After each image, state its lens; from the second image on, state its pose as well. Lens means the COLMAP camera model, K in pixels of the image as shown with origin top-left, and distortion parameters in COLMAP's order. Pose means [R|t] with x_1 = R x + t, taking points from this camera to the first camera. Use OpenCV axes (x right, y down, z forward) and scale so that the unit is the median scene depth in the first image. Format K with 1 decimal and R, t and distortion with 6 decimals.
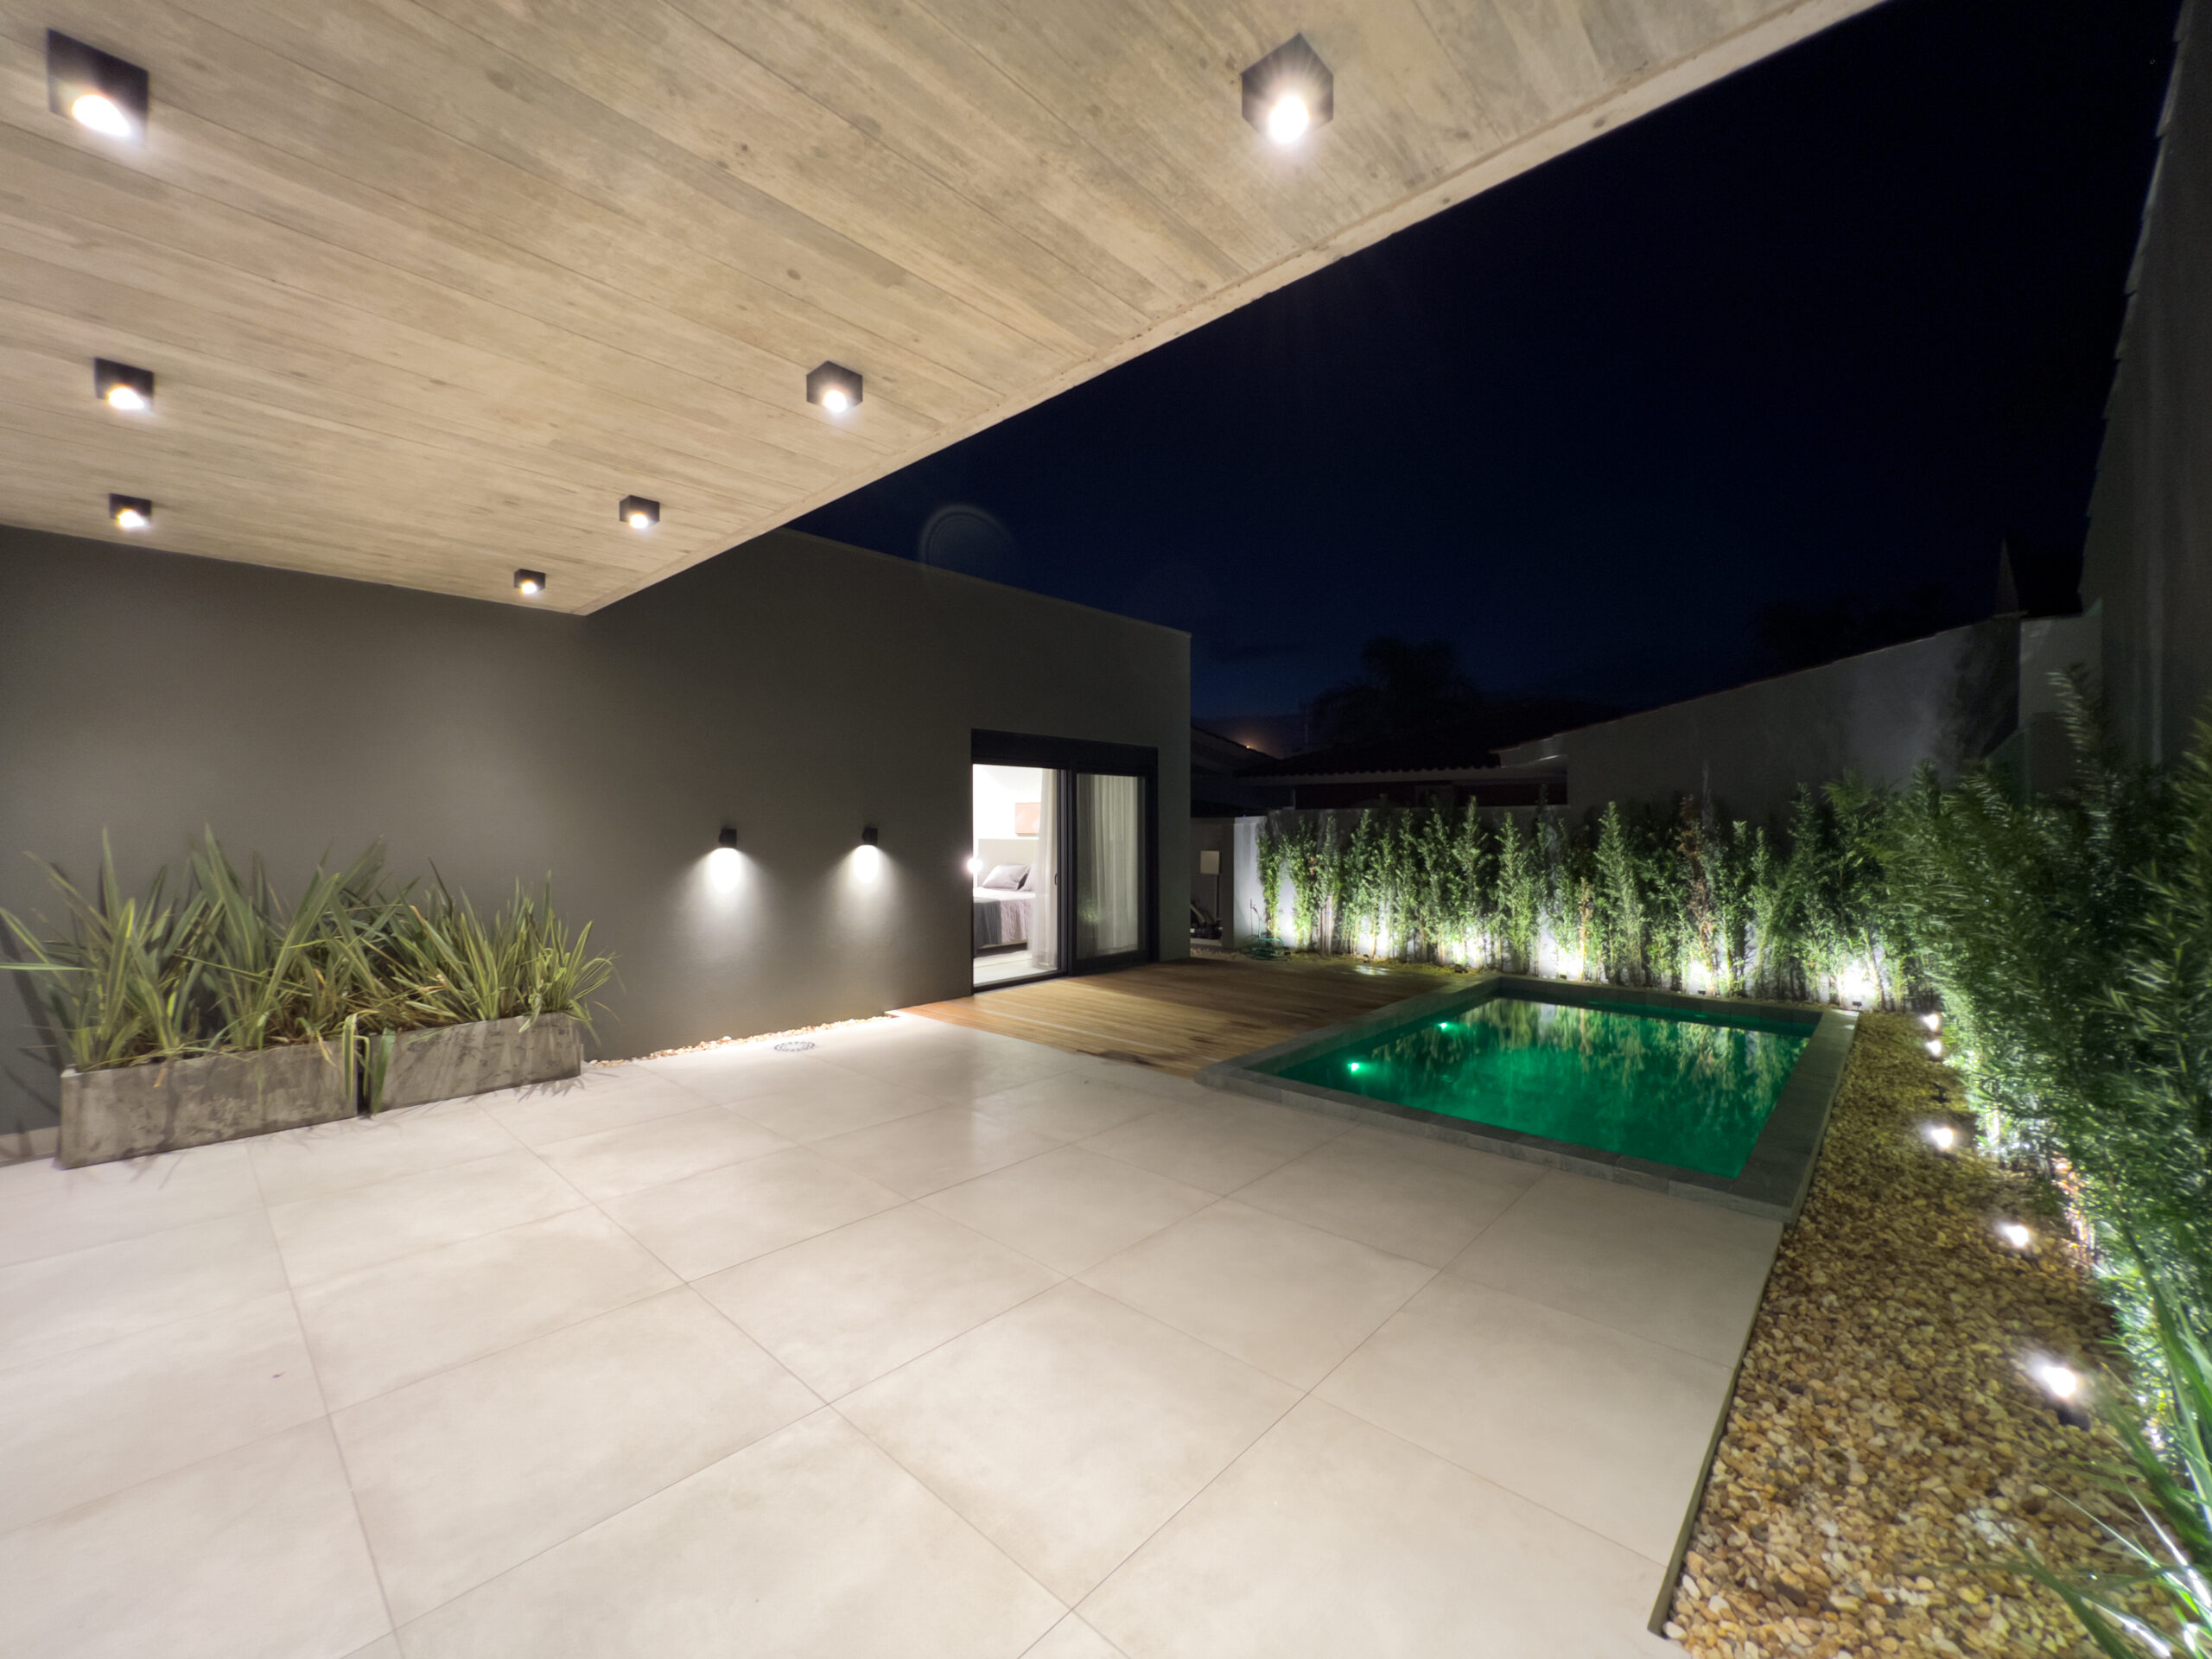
lens RADIAL K [[886.4, 0, 1102.2], [0, 886.4, 821.7], [0, 0, 1]] dist [-0.002960, 0.000762]
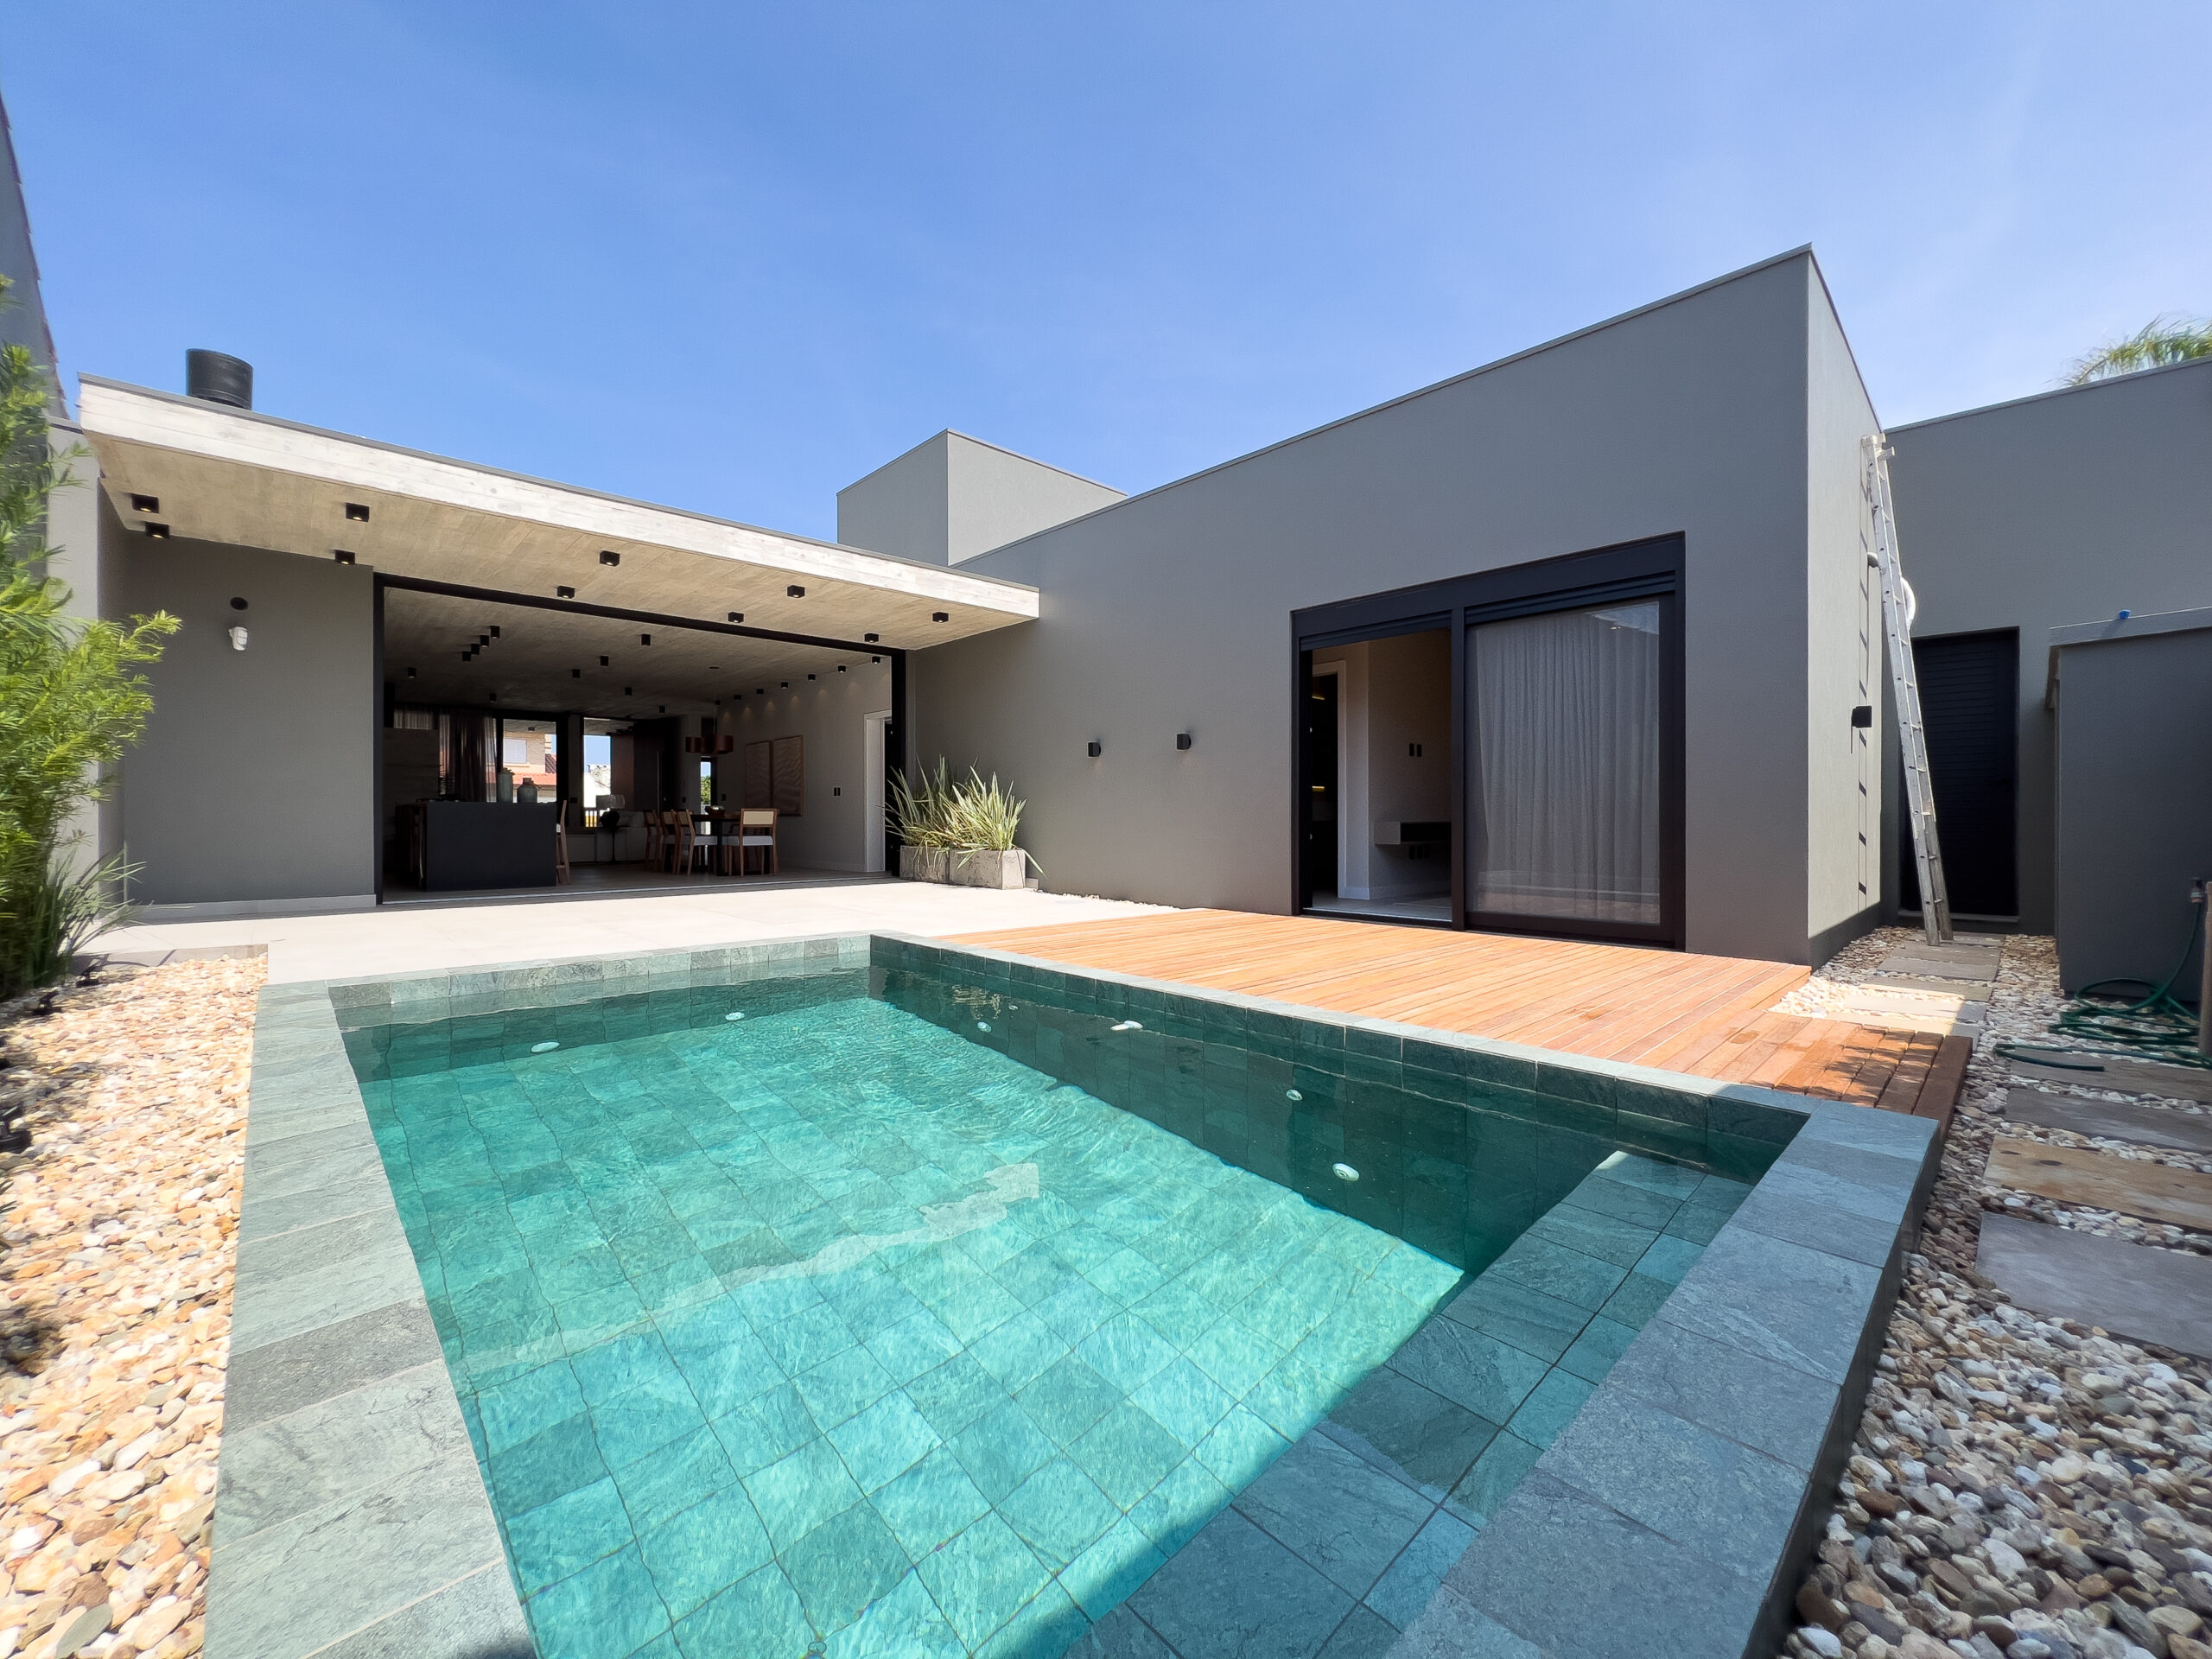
lens RADIAL K [[886.4, 0, 1102.2], [0, 886.4, 821.7], [0, 0, 1]] dist [-0.002960, 0.000762]
pose [[-0.060467, 0.000855, -0.998170, 0.624512], [0.007874, 0.999969, 0.000380, 0.086757], [0.998139, -0.007836, -0.060472, 0.722472]]
